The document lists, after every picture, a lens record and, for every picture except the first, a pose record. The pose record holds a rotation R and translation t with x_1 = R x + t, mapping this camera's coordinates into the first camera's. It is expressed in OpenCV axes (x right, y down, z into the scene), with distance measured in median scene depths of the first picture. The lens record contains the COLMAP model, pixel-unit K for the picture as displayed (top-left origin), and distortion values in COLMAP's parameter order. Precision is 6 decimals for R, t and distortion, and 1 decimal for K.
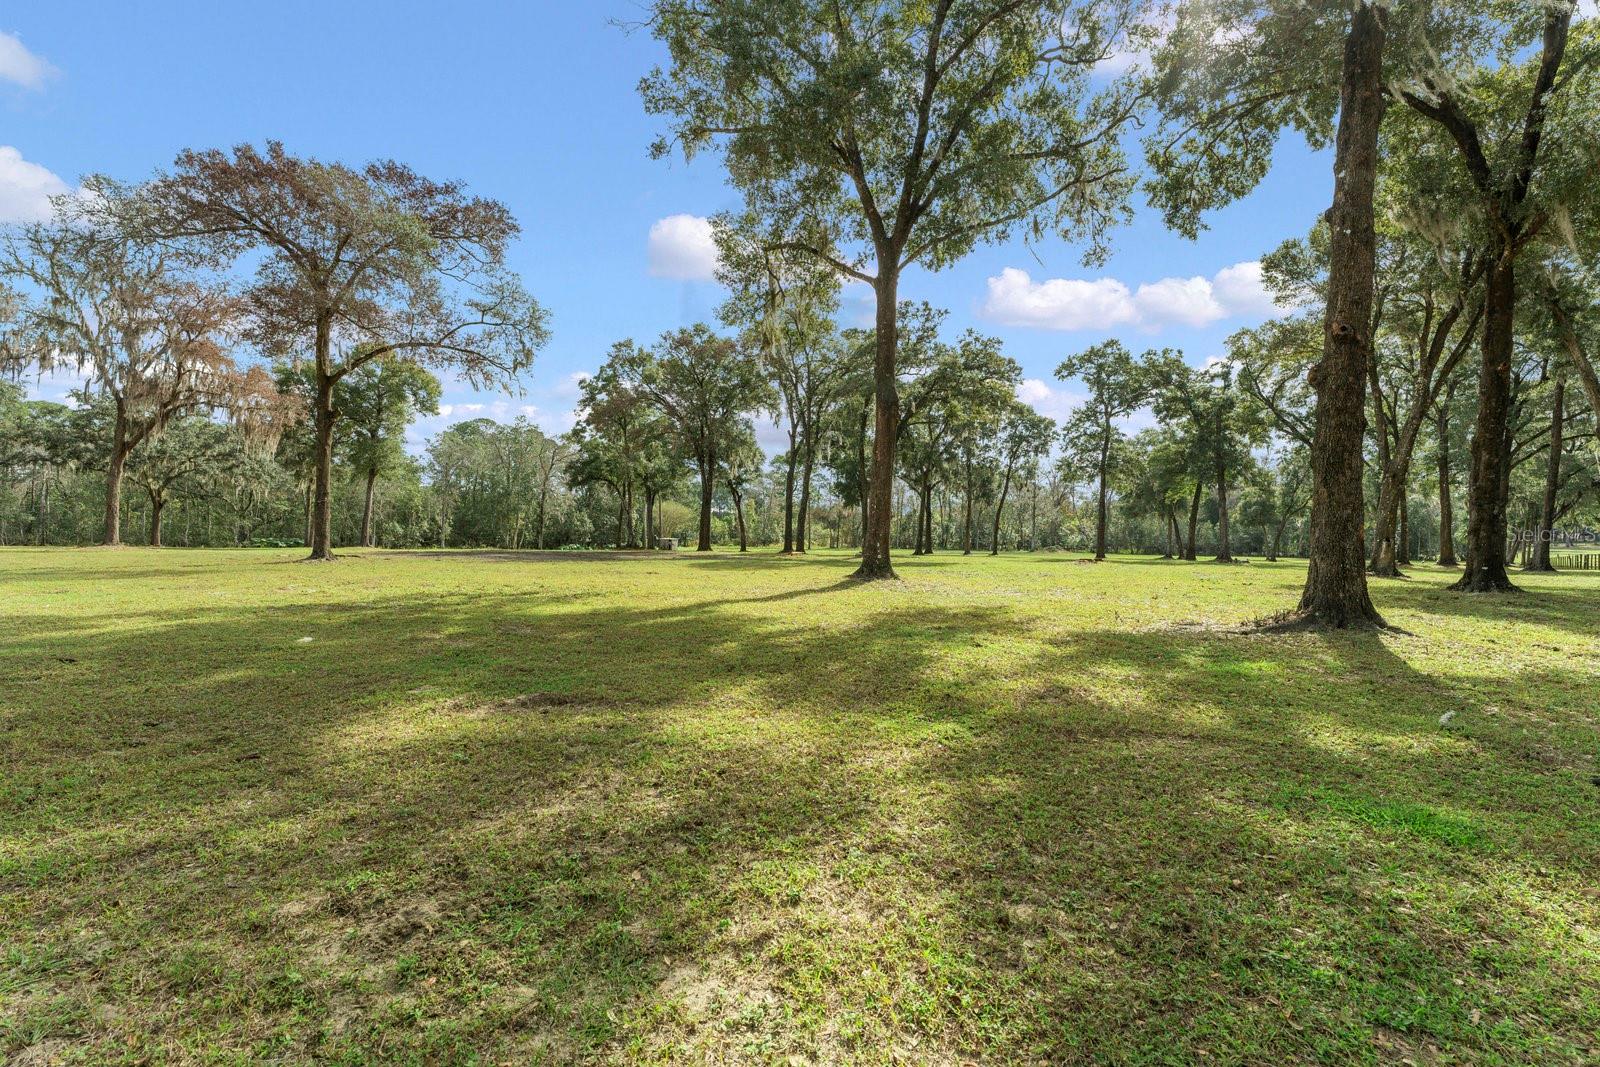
lens RADIAL K [[683.6, 0, 802.9], [0, 683.6, 536.2], [0, 0, 1]] dist [-0.002739, 0.000610]
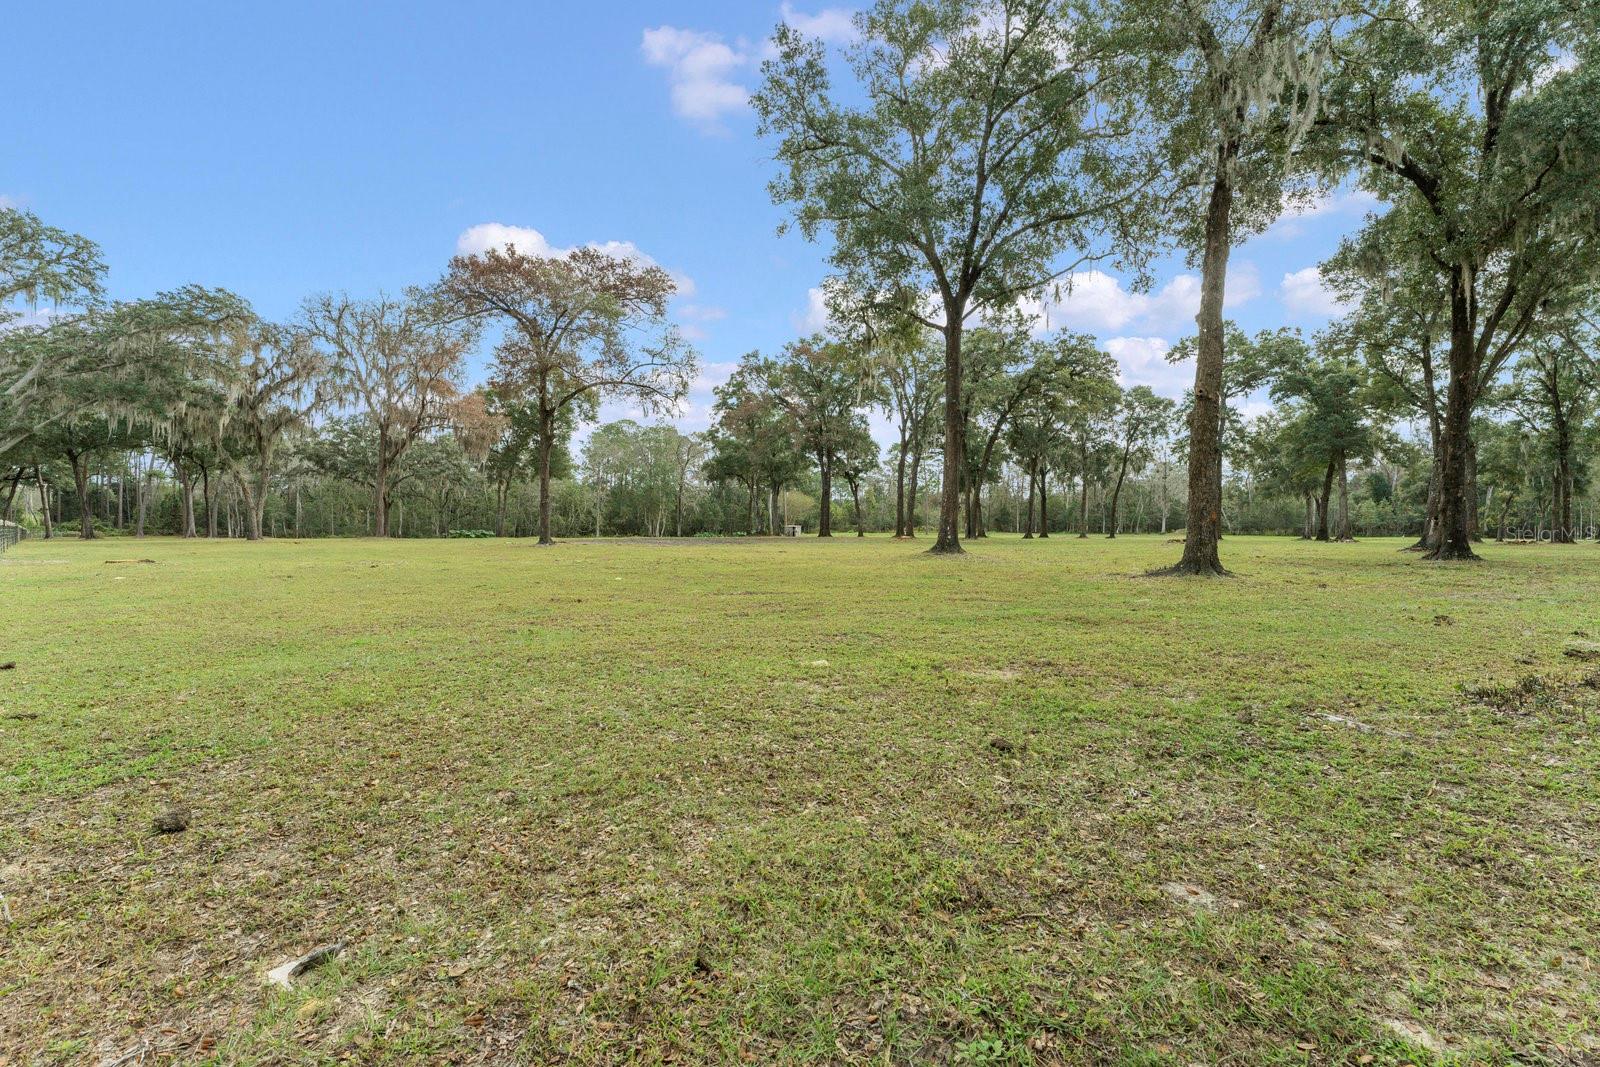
lens RADIAL K [[683.6, 0, 800.3], [0, 683.6, 530.6], [0, 0, 1]] dist [-0.002739, 0.000610]
pose [[0.983409, -0.012561, -0.180965, 0.019570], [0.014719, 0.999836, 0.010590, -0.000506], [0.180802, -0.013078, 0.983433, -0.106168]]
